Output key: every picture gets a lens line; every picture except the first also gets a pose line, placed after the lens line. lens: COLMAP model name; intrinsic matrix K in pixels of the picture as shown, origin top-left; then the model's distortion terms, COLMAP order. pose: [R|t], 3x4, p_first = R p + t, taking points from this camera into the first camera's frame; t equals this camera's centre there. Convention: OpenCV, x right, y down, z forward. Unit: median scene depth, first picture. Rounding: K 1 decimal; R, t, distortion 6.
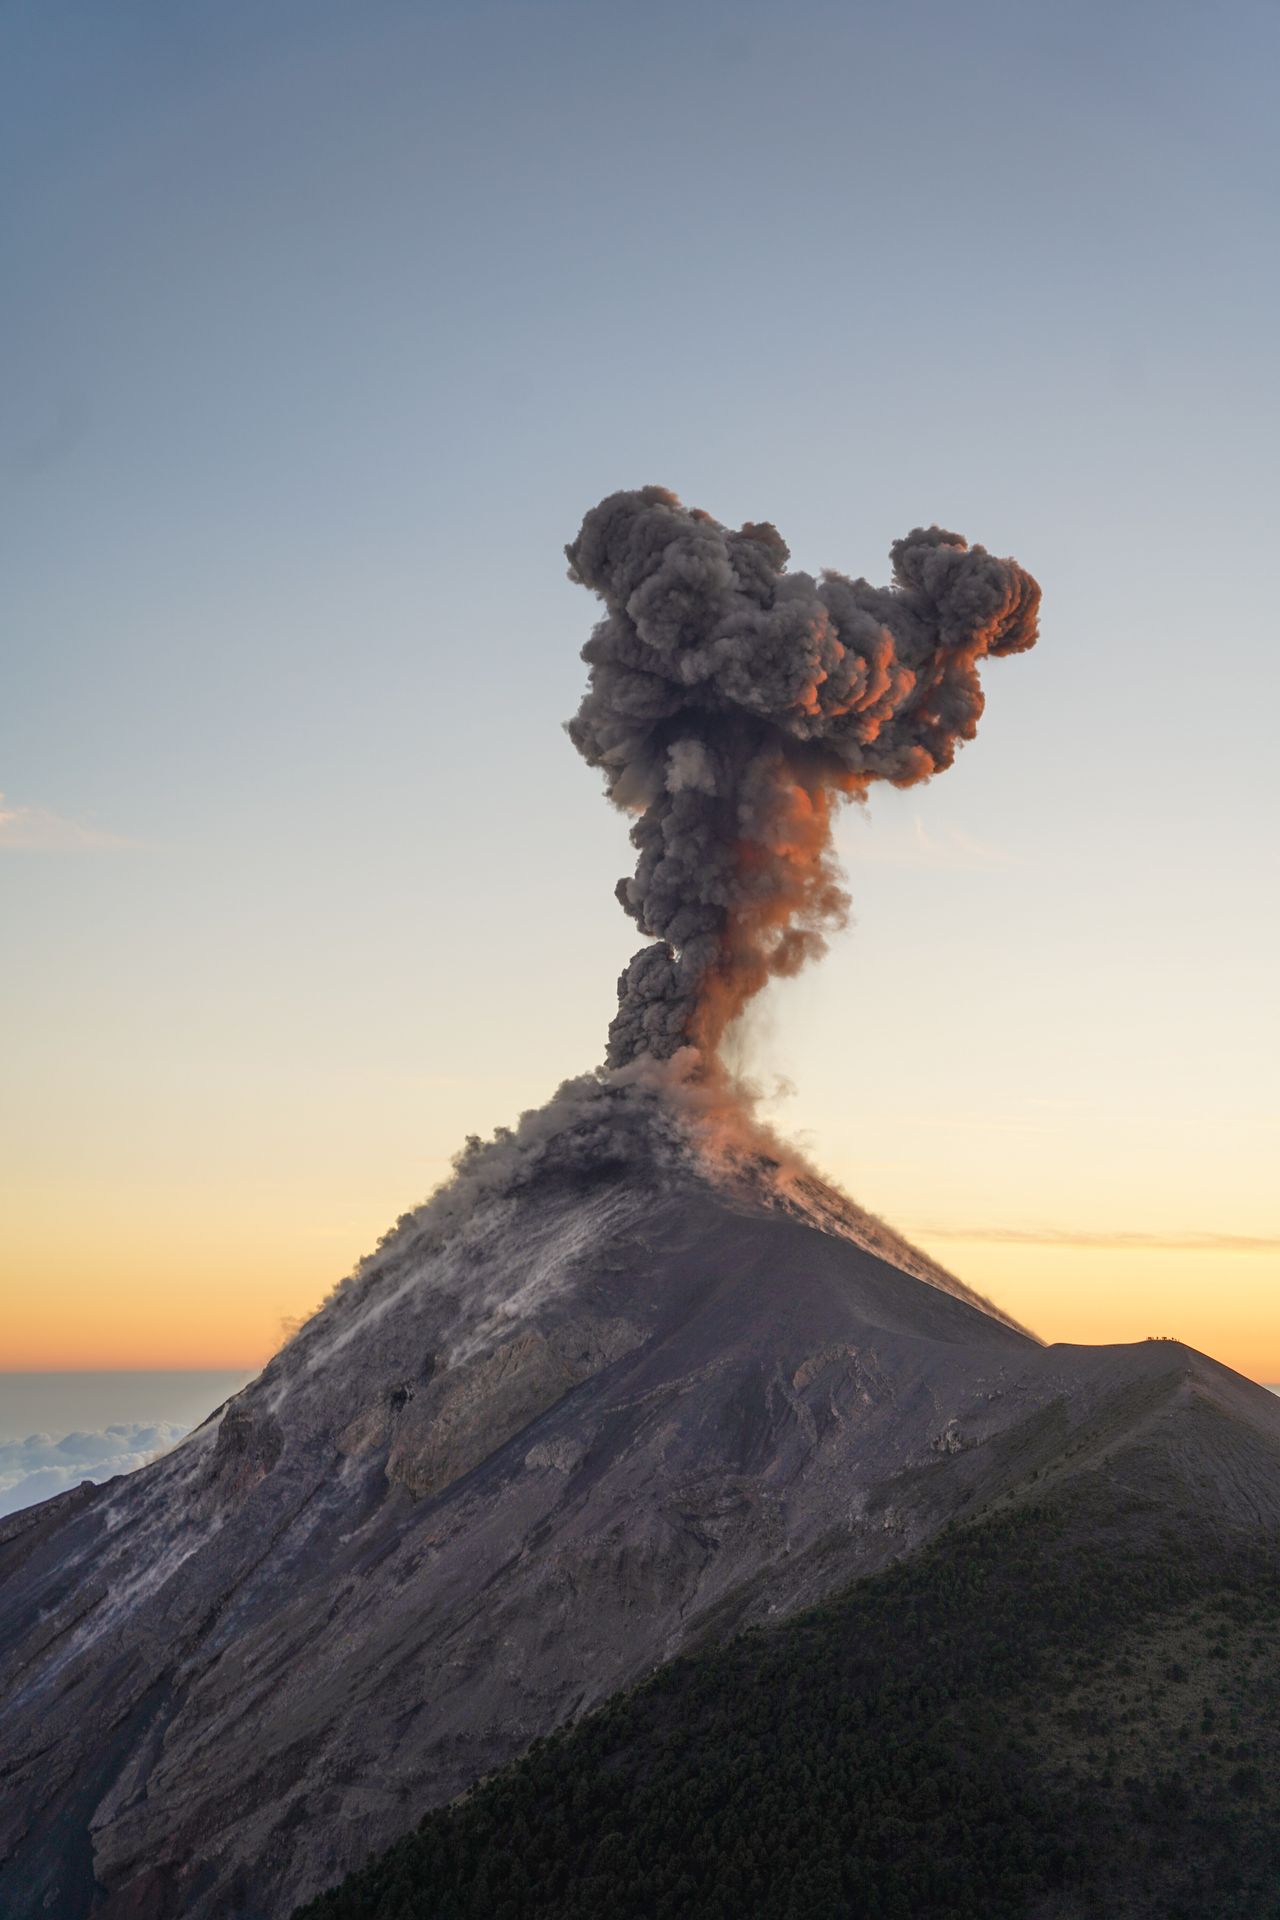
lens RADIAL K [[1763.2, 0, 641.2], [0, 1763.2, 961.2], [0, 0, 1]] dist [-0.001093, 0.000000]
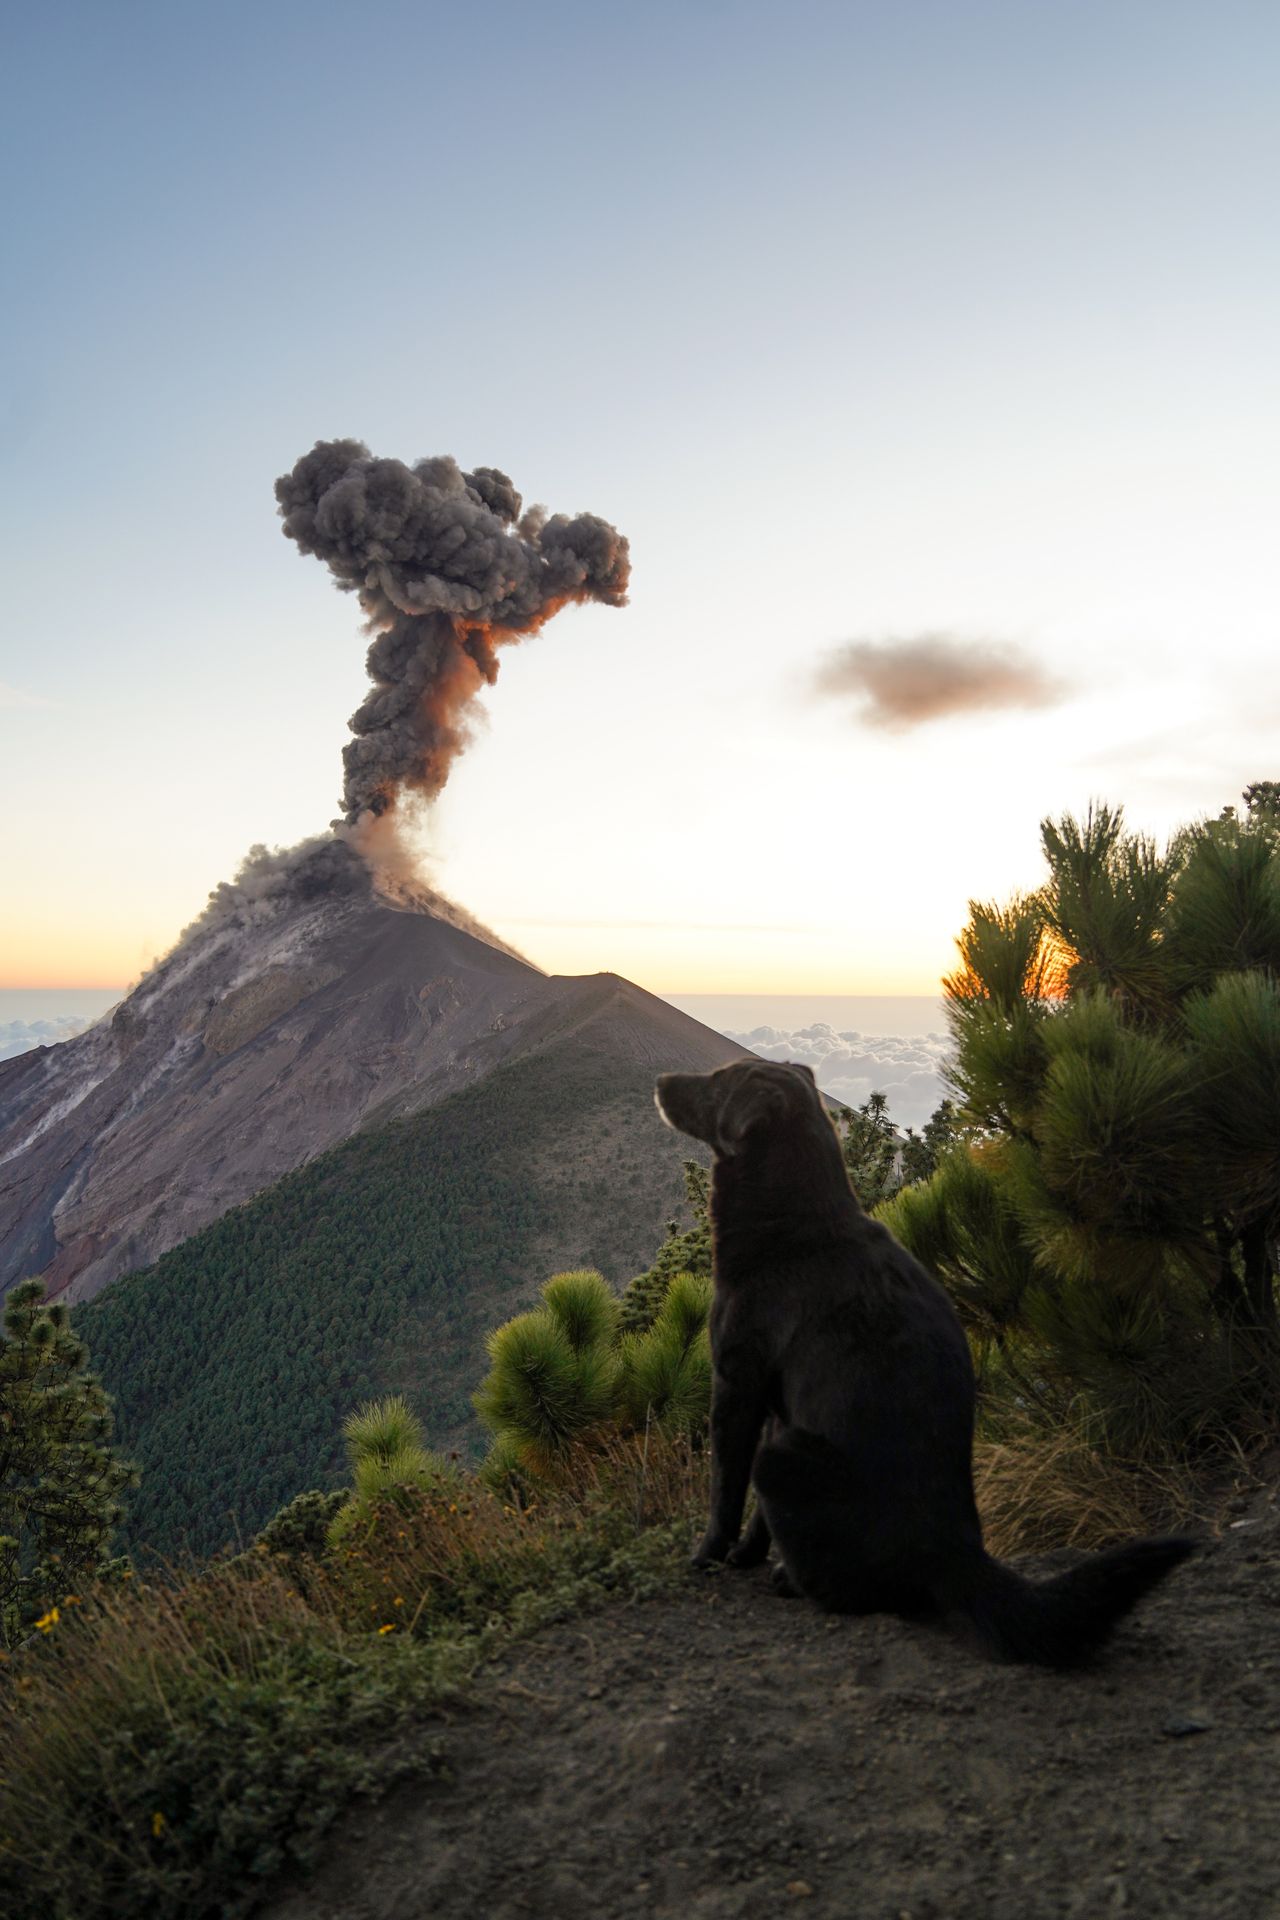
lens RADIAL K [[1763.2, 0, 652.6], [0, 1763.2, 960.8], [0, 0, 1]] dist [-0.001093, 0.000000]
pose [[0.983678, 0.001824, 0.179930, -0.010303], [-0.022045, 0.993638, 0.110447, -0.018821], [-0.178584, -0.112611, 0.977459, -0.960456]]
